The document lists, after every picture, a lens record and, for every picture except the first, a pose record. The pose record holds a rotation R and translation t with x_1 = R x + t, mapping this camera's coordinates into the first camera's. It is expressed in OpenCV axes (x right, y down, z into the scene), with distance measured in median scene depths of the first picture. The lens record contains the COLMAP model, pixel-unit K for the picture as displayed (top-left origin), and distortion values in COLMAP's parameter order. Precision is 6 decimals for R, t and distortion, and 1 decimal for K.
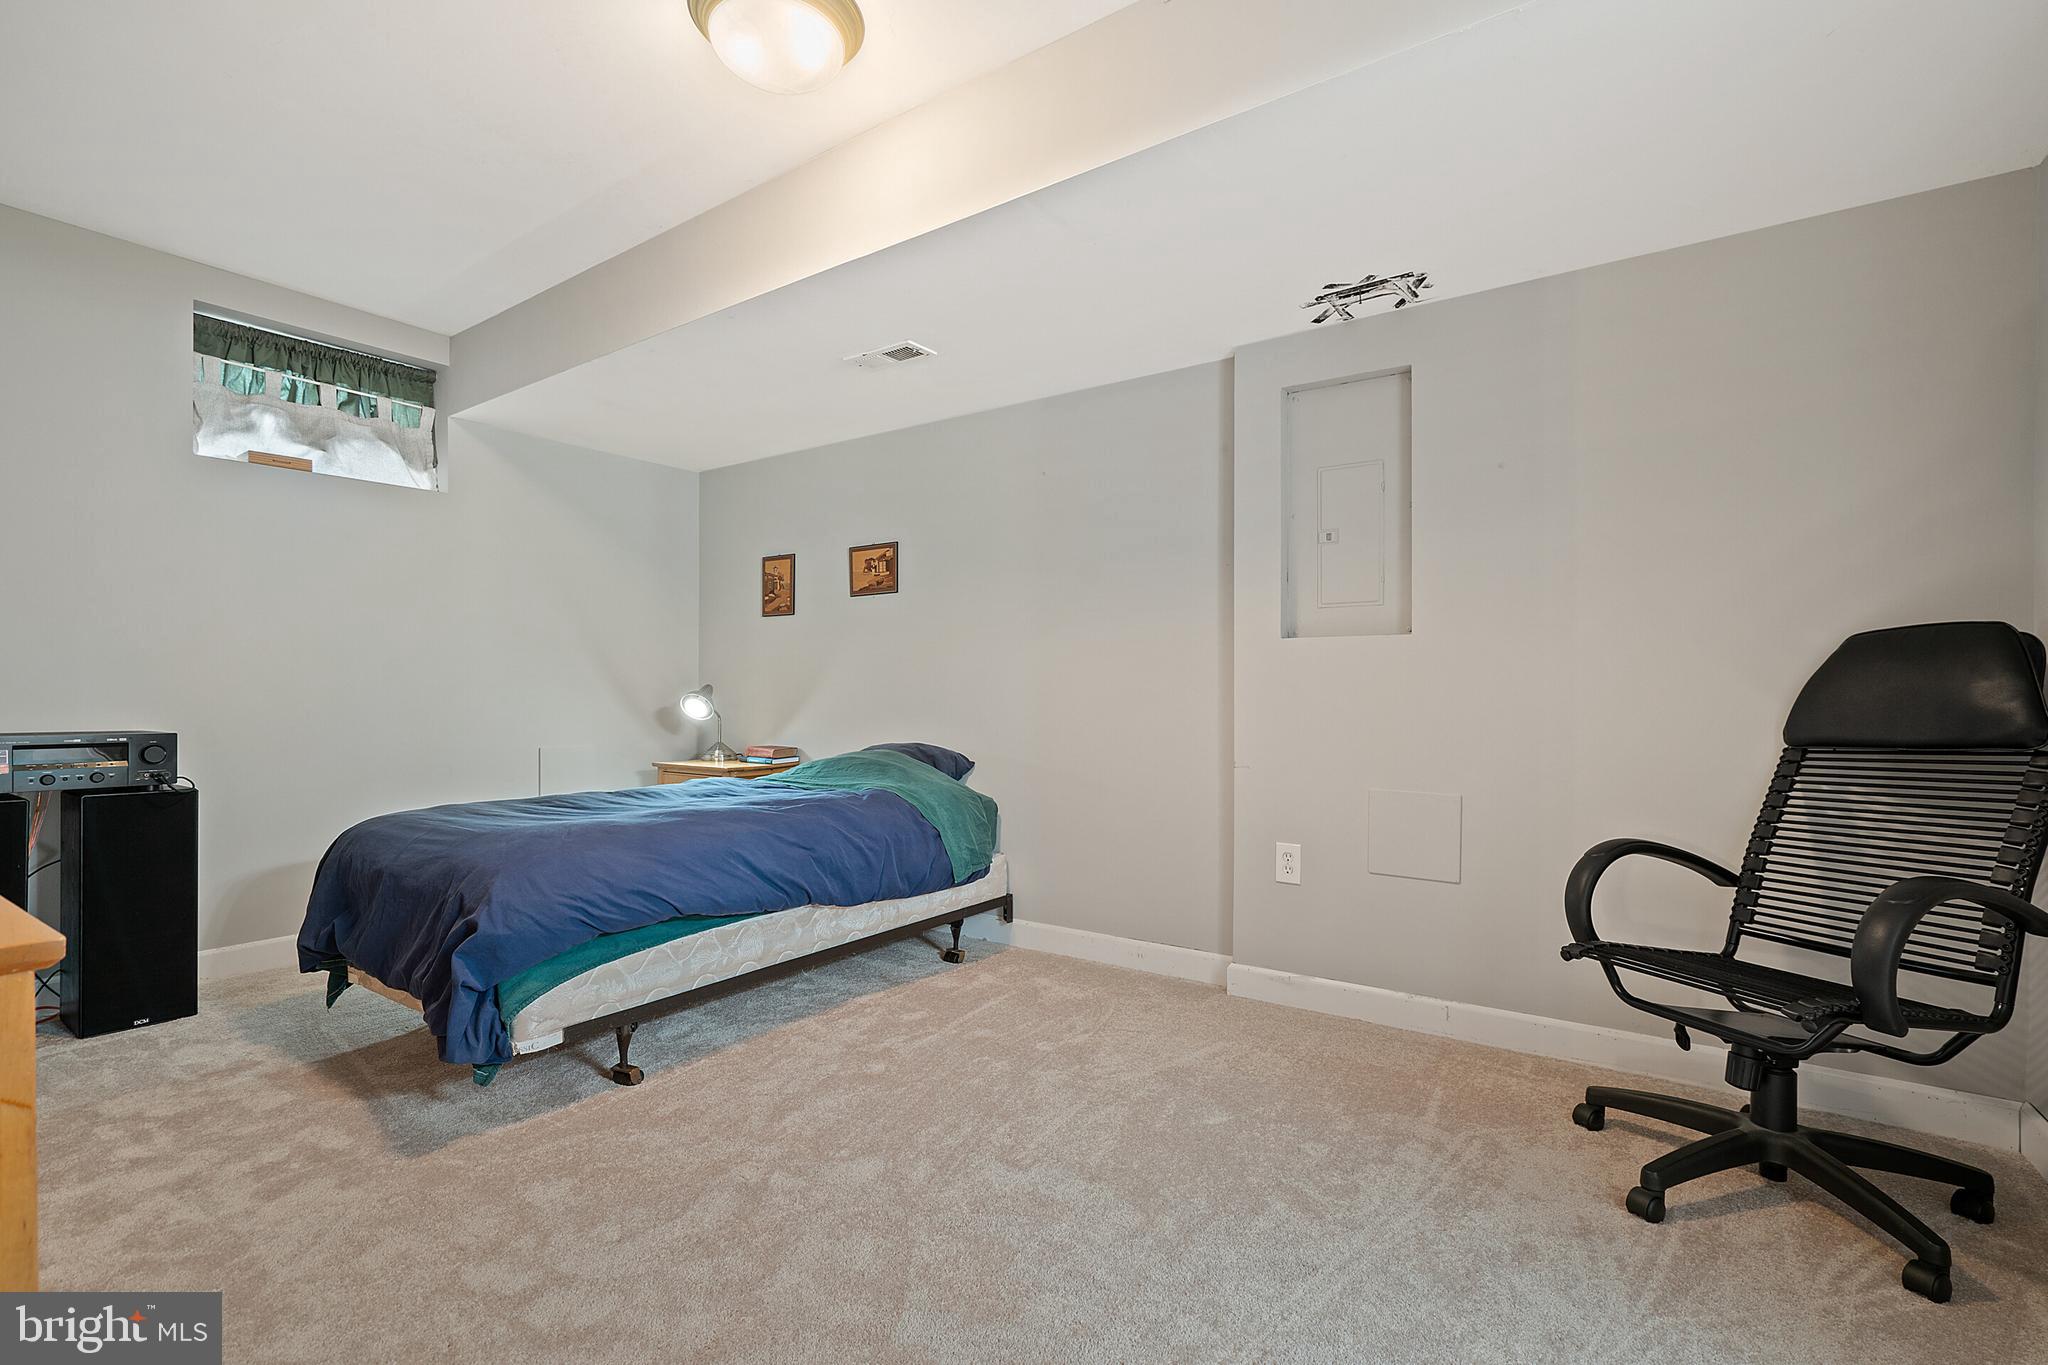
lens RADIAL K [[929.1, 0, 1029.9], [0, 929.1, 692.1], [0, 0, 1]] dist [-0.002189, 0.000906]
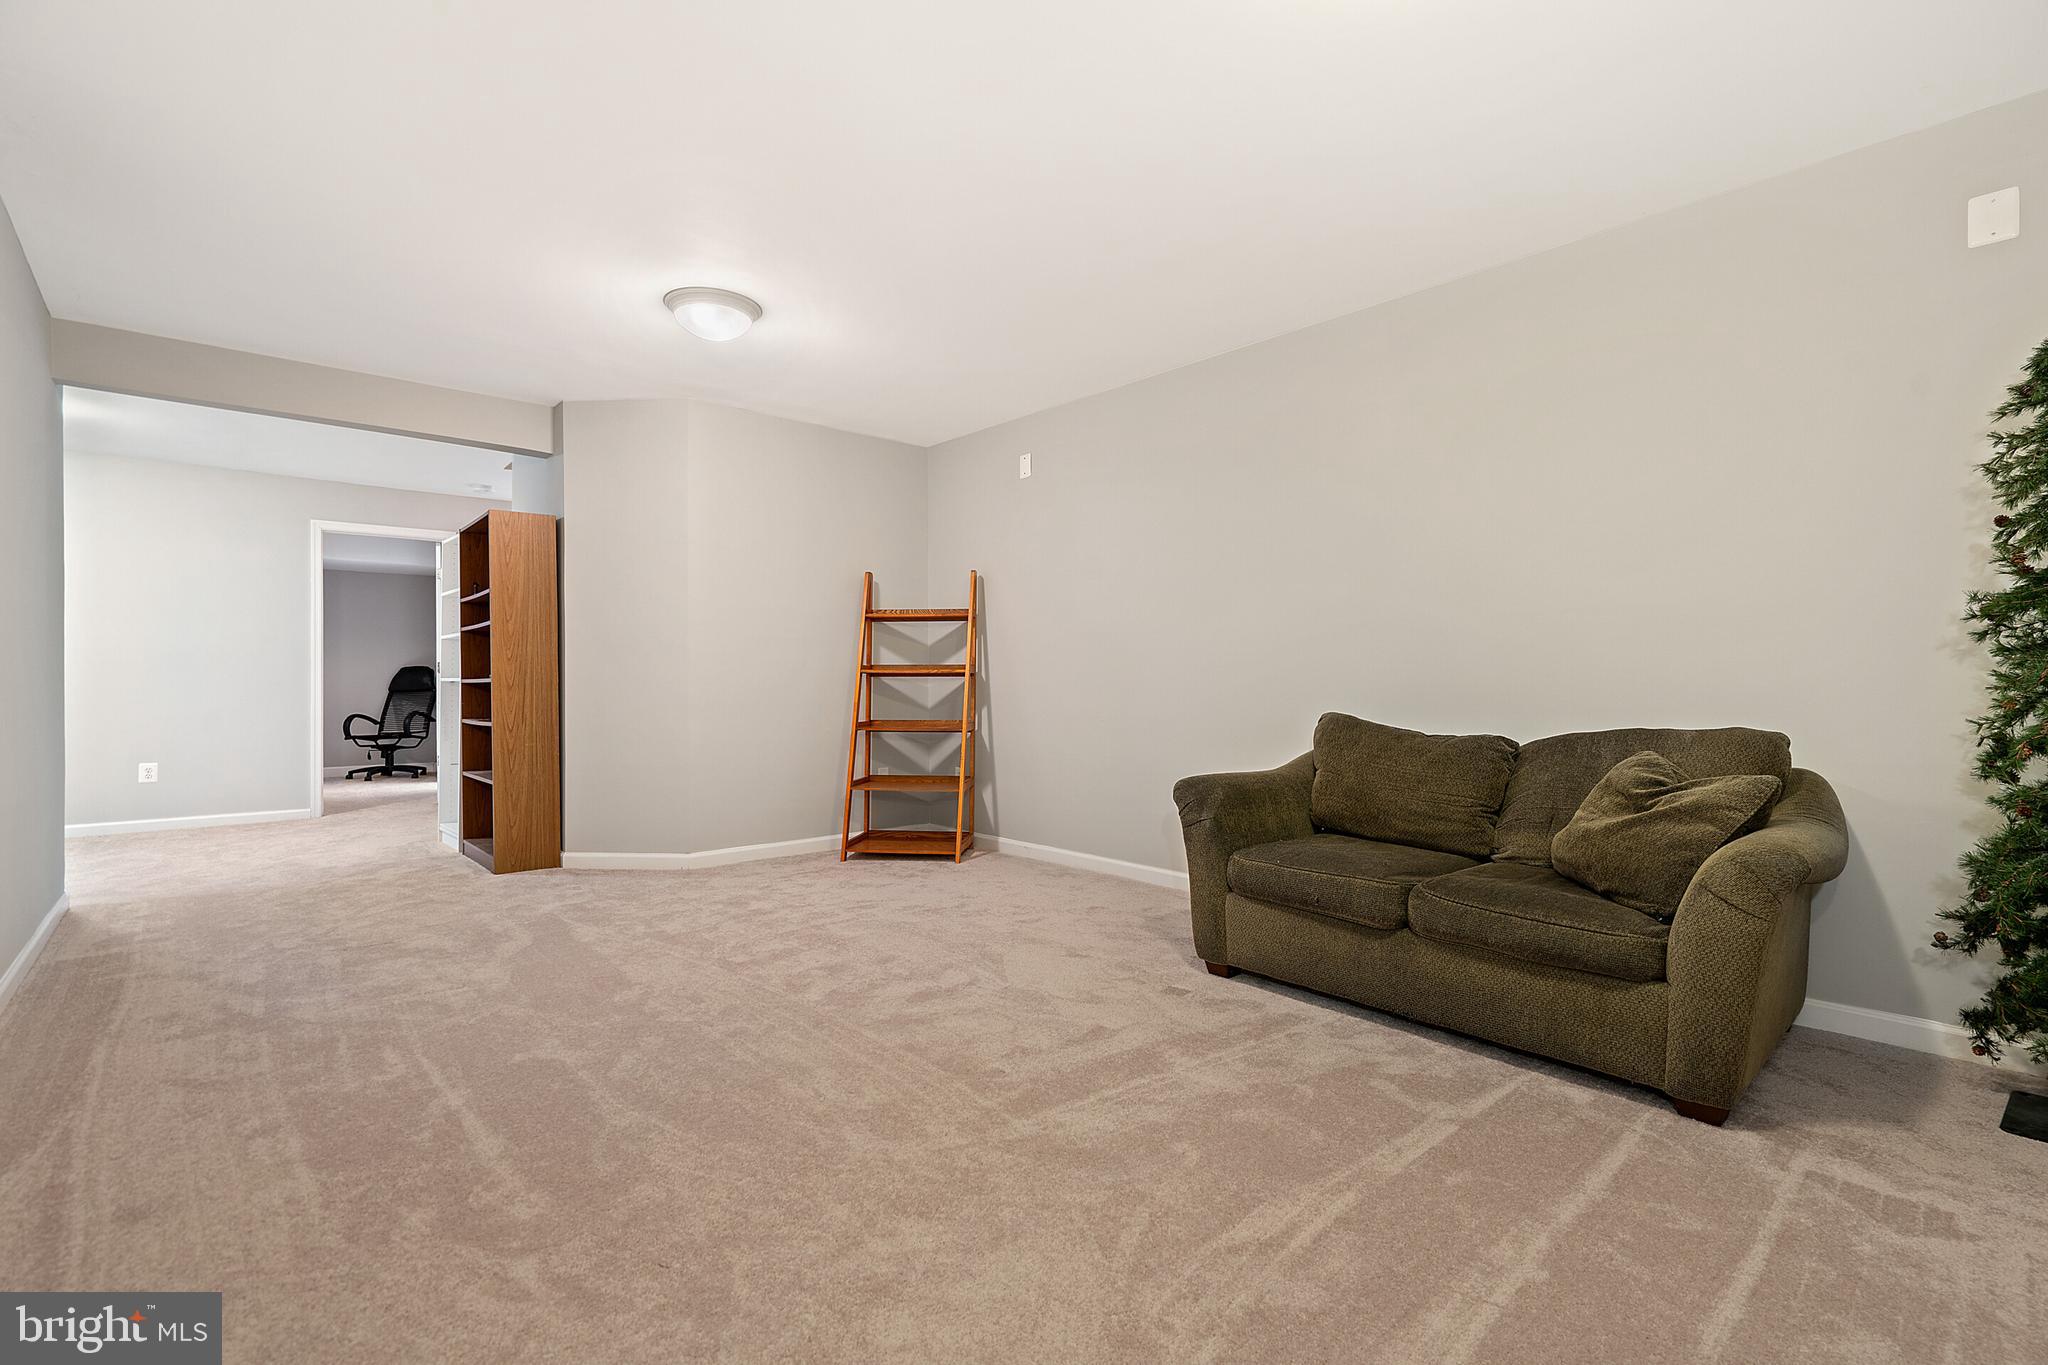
lens RADIAL K [[929.1, 0, 1029.9], [0, 929.1, 692.1], [0, 0, 1]] dist [-0.002189, 0.000906]
pose [[0.244914, -0.006757, 0.969521, -2.761351], [0.027212, 0.999630, 0.000093, 0.139334], [-0.969163, 0.026360, 0.245007, -3.088105]]
